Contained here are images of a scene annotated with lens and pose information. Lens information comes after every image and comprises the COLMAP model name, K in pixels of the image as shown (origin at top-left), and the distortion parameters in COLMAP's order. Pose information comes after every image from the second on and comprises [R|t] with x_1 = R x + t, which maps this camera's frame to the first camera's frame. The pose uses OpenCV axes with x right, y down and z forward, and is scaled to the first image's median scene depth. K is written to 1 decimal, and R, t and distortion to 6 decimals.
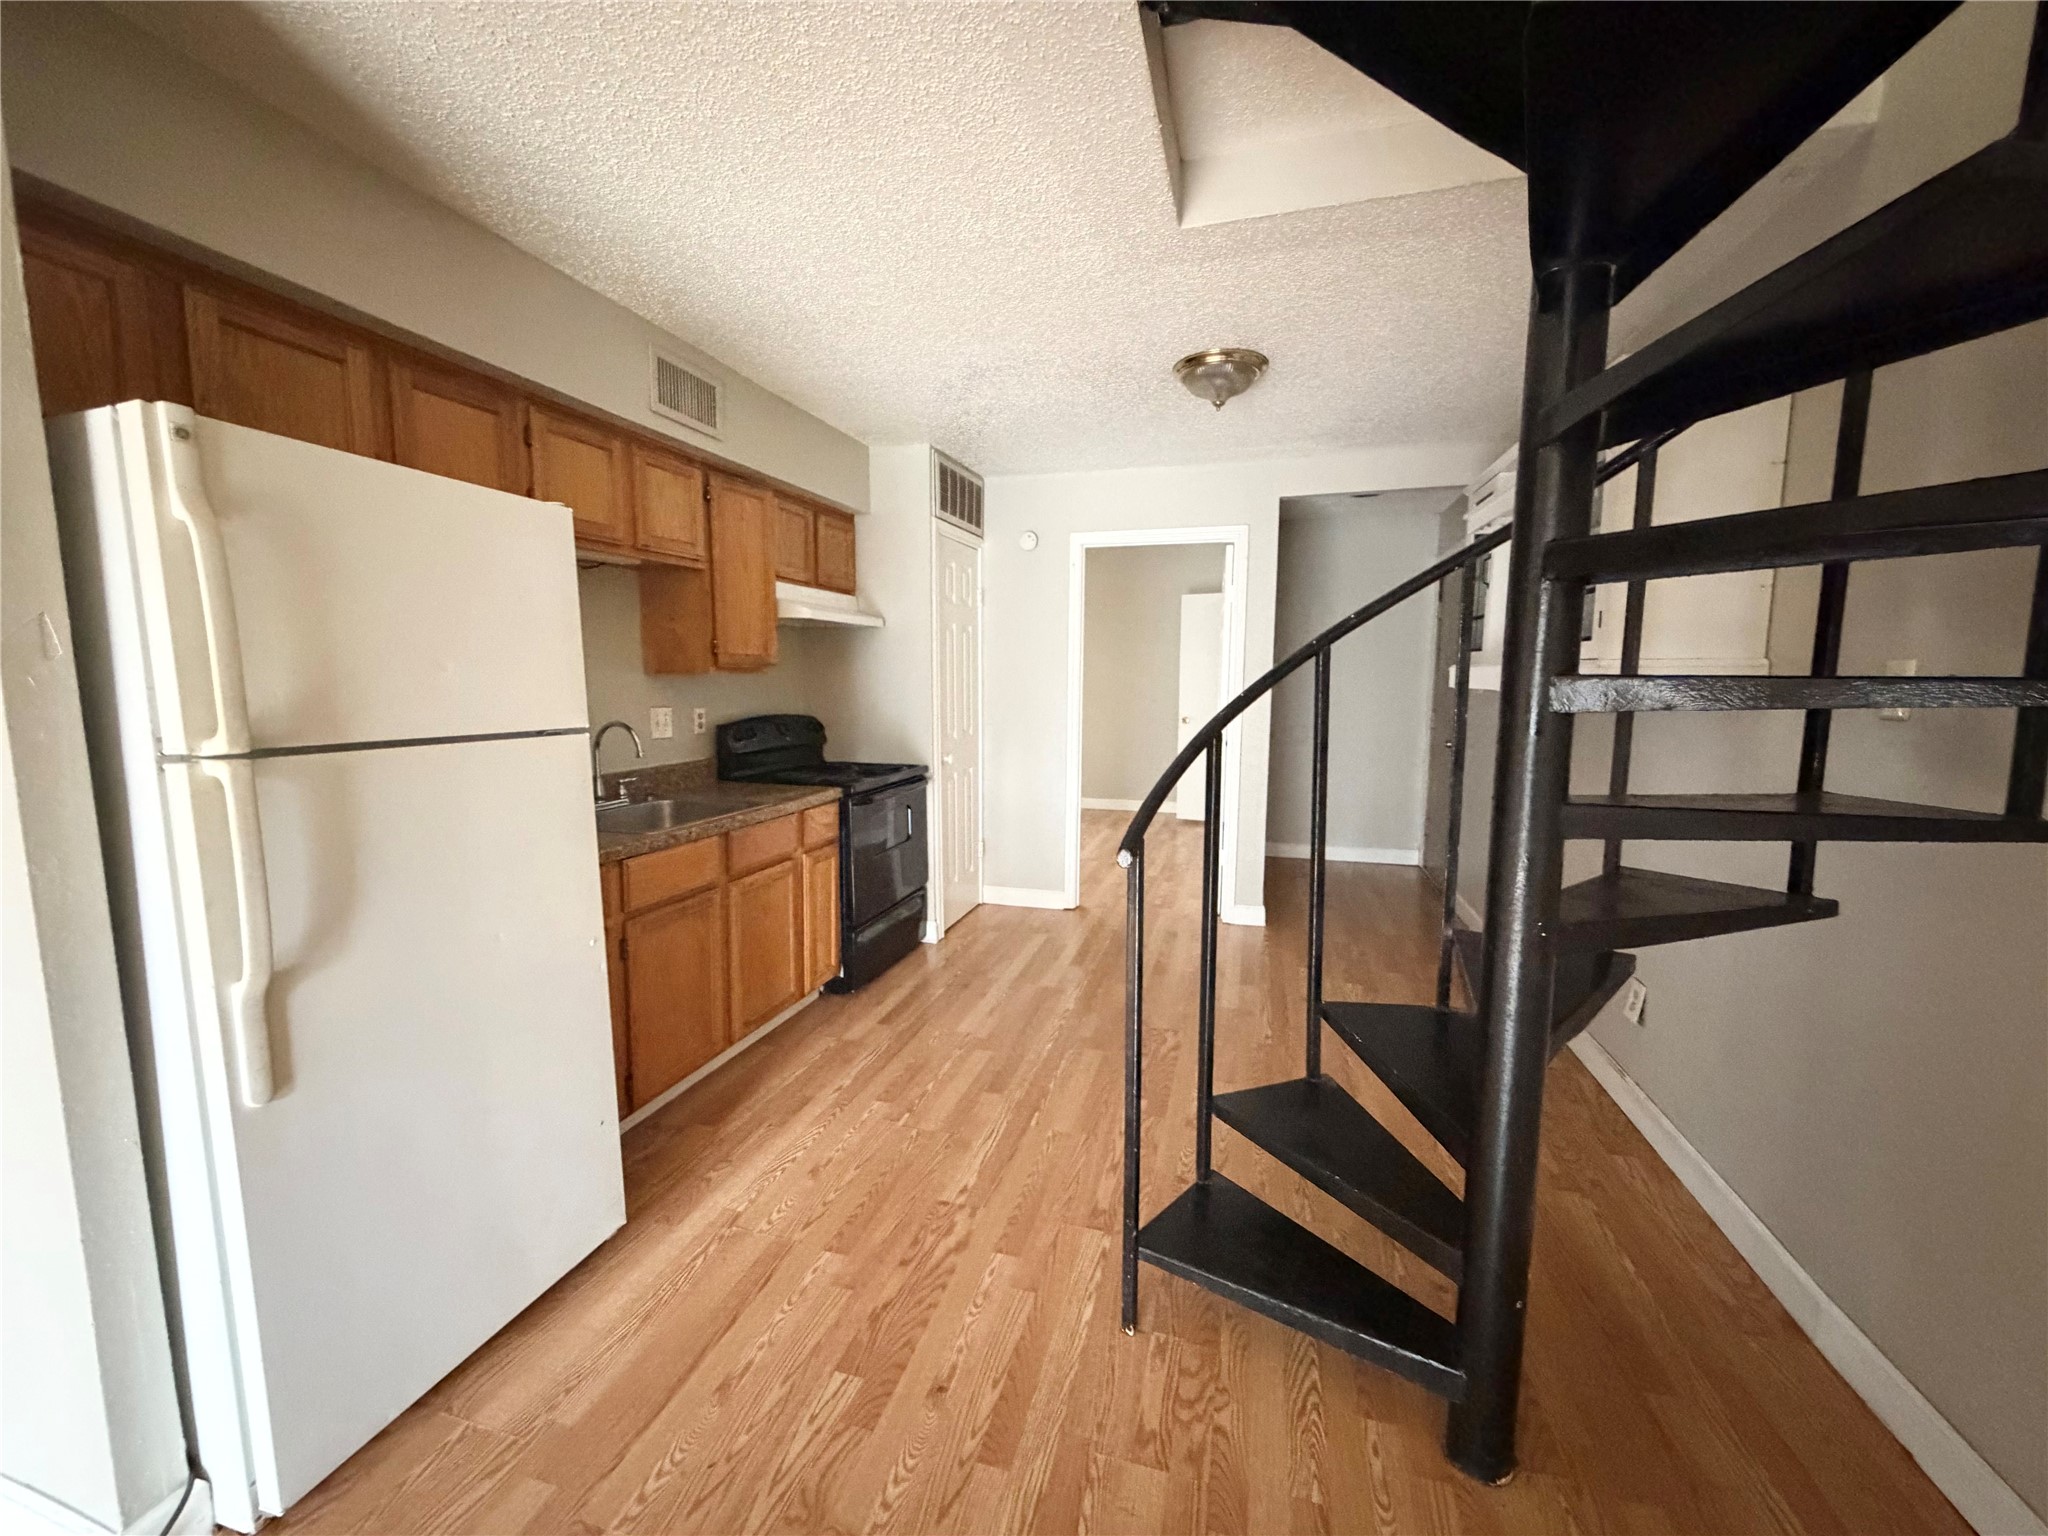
lens RADIAL K [[821.8, 0, 1018.0], [0, 821.8, 771.2], [0, 0, 1]] dist [0.001062, 0.000850]
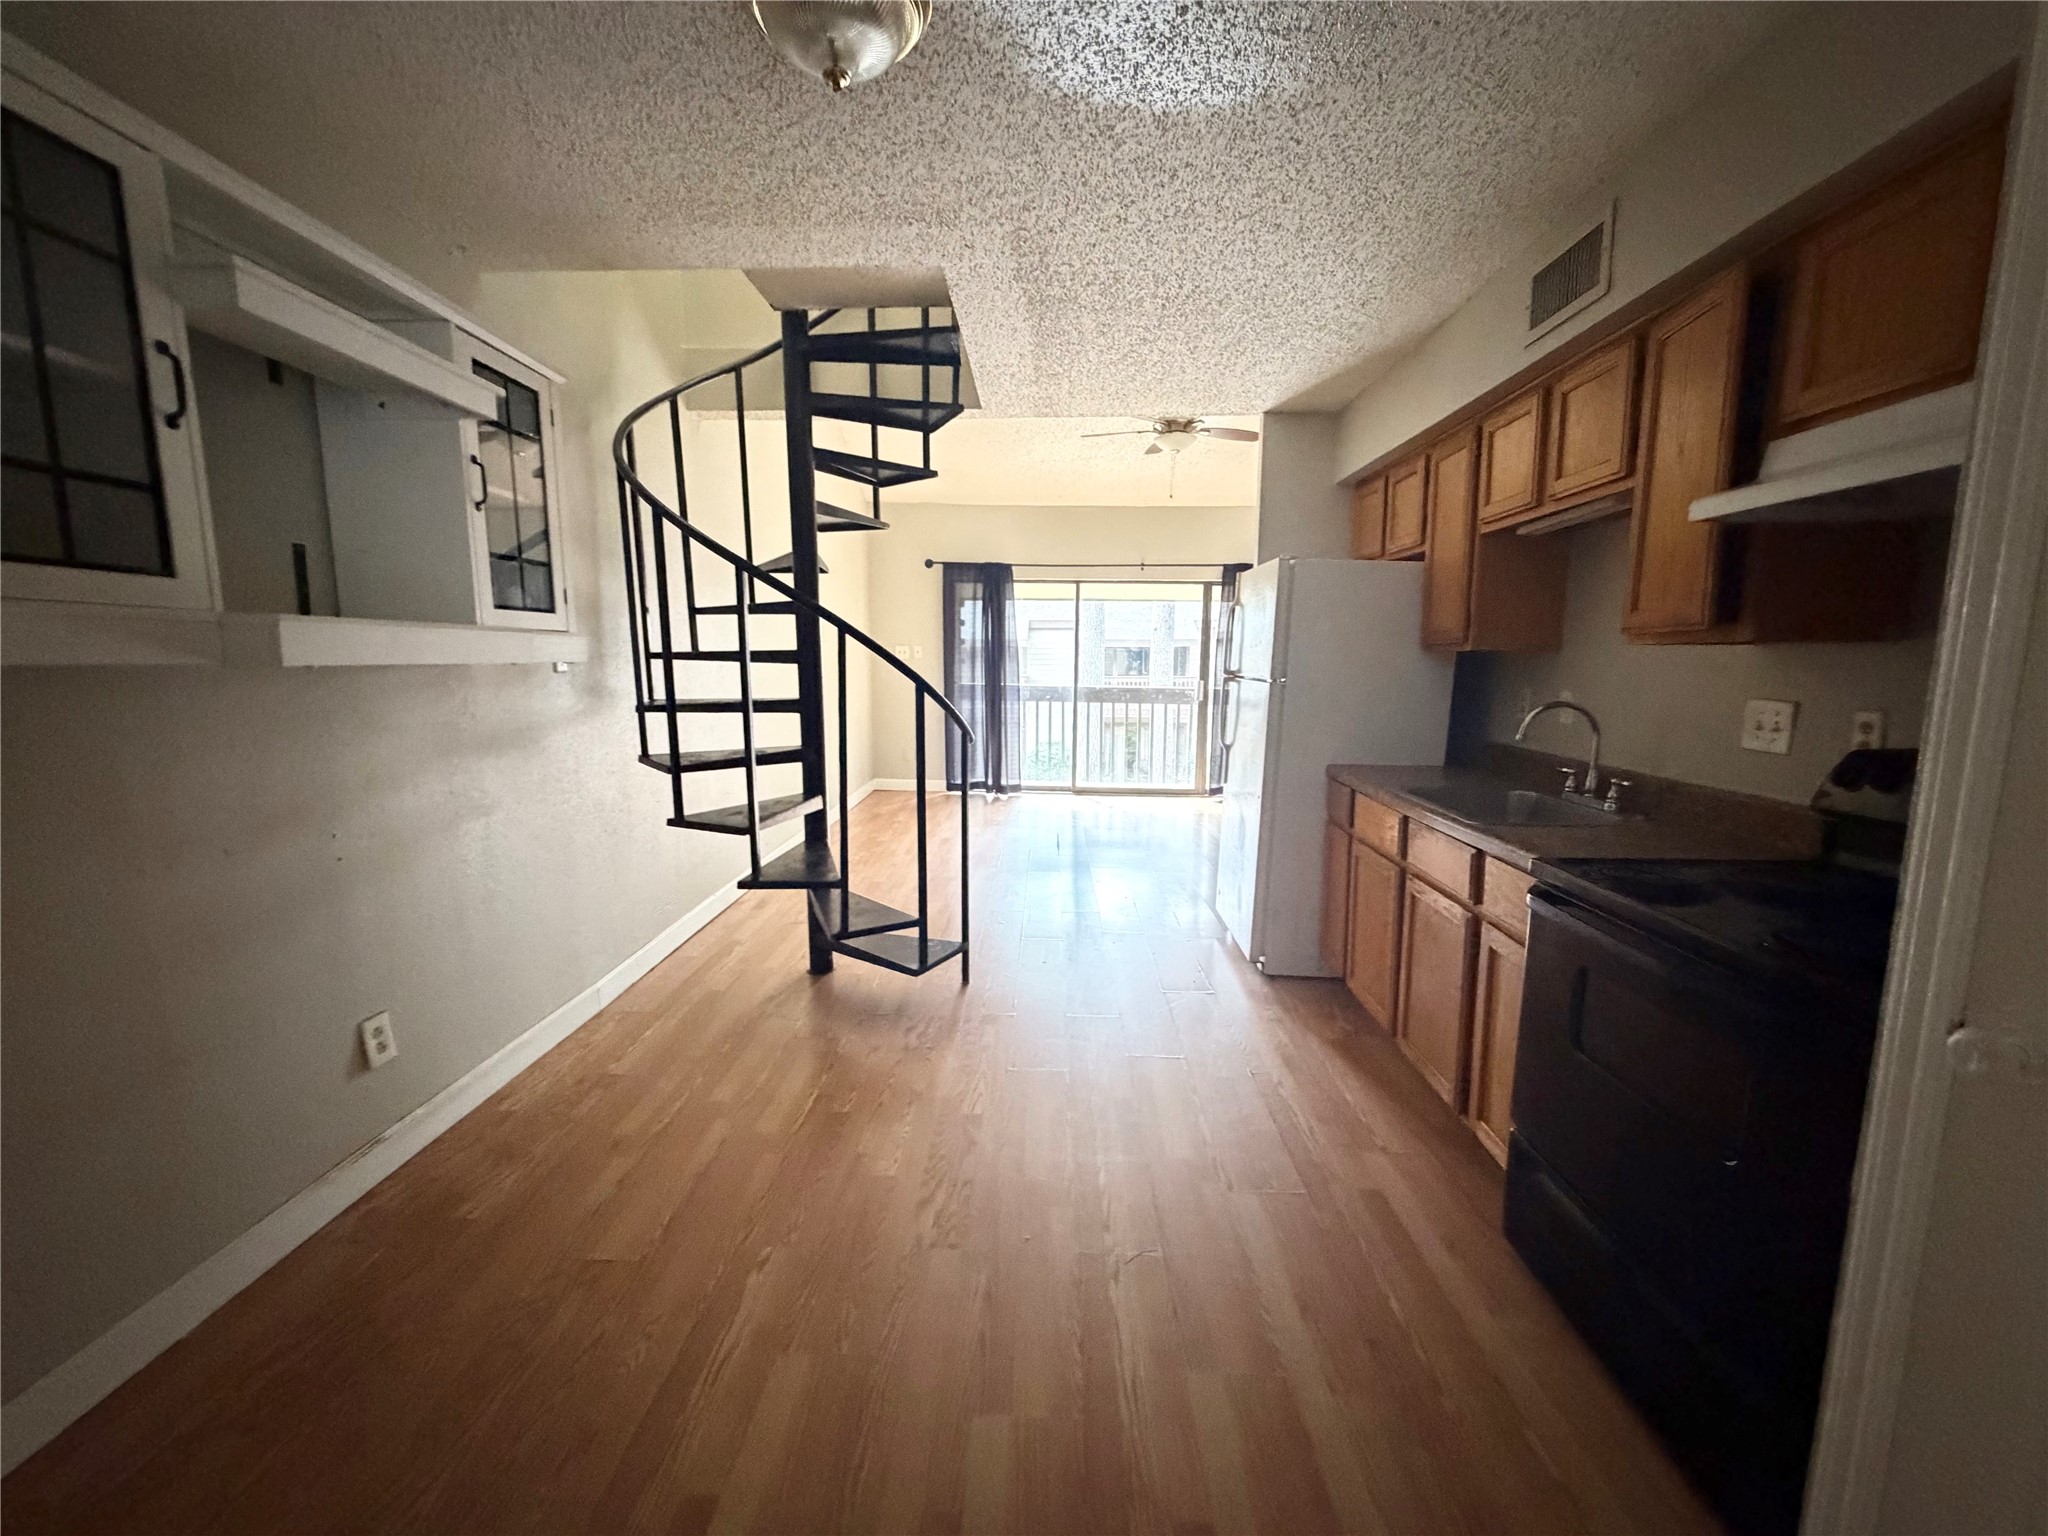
lens RADIAL K [[821.8, 0, 1031.9], [0, 821.8, 762.9], [0, 0, 1]] dist [0.001062, 0.000850]
pose [[-0.965689, 0.034186, -0.257443, 0.394691], [-0.029615, 0.970336, 0.239939, -0.262153], [0.258009, 0.239330, -0.936030, 2.330967]]
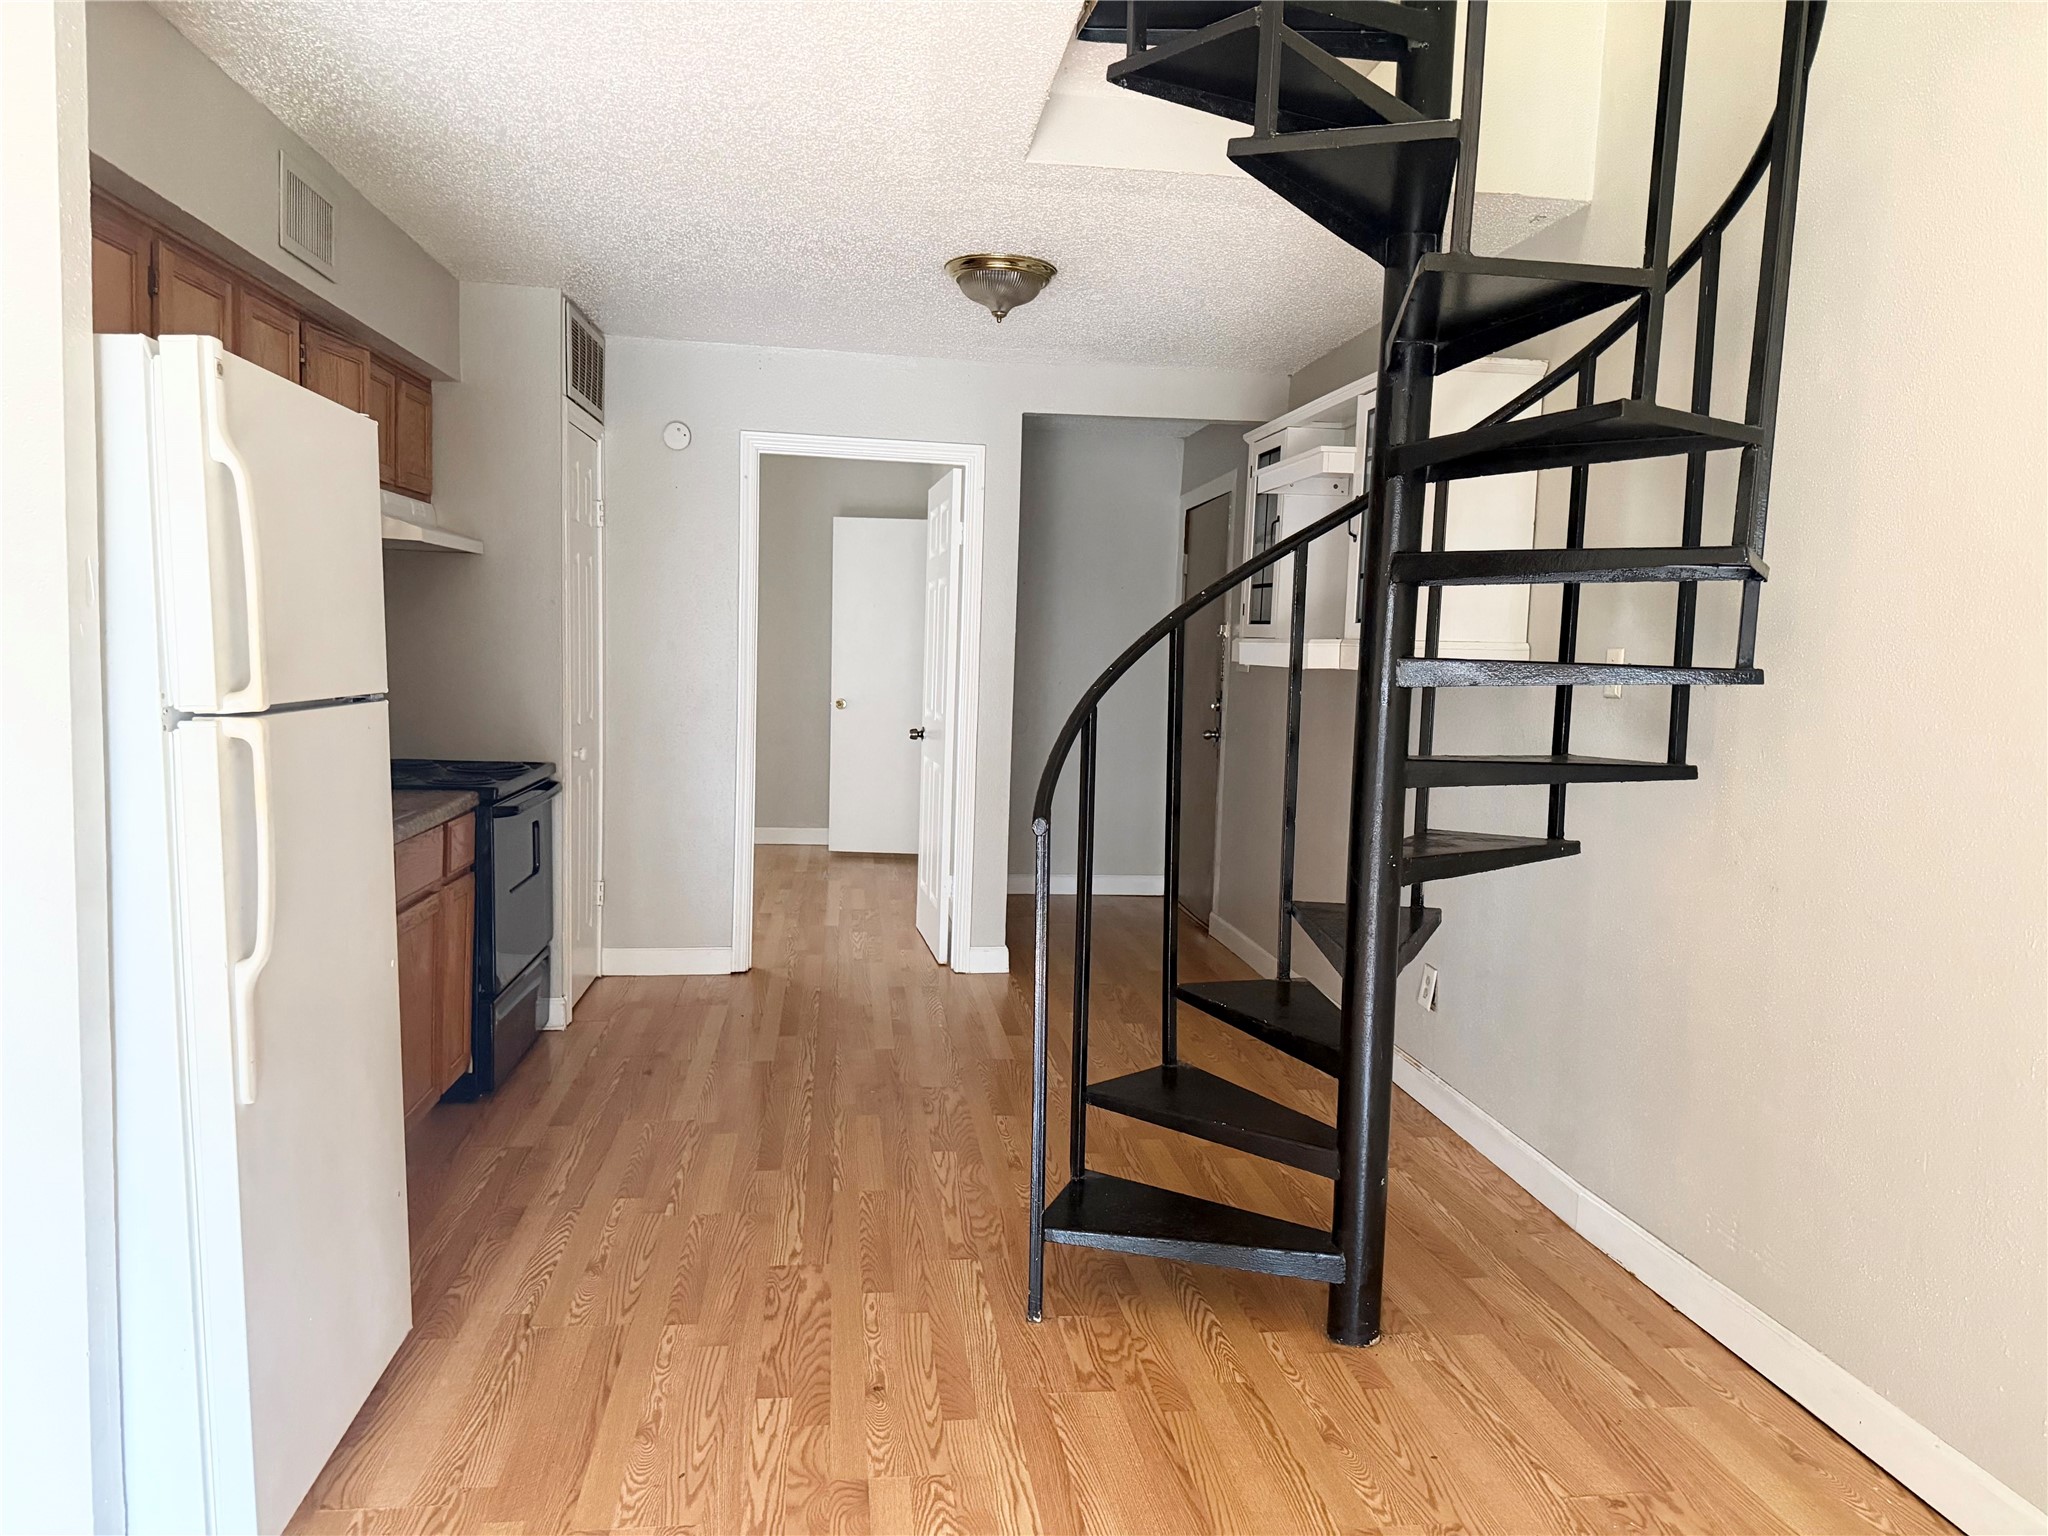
lens RADIAL K [[1451.8, 0, 1022.0], [0, 1451.8, 776.2], [0, 0, 1]] dist [0.075187, -0.008539]
pose [[0.916278, -0.012079, 0.400361, -0.479602], [0.018538, 0.999753, -0.012262, 0.050664], [-0.400114, 0.018658, 0.916275, -0.503772]]
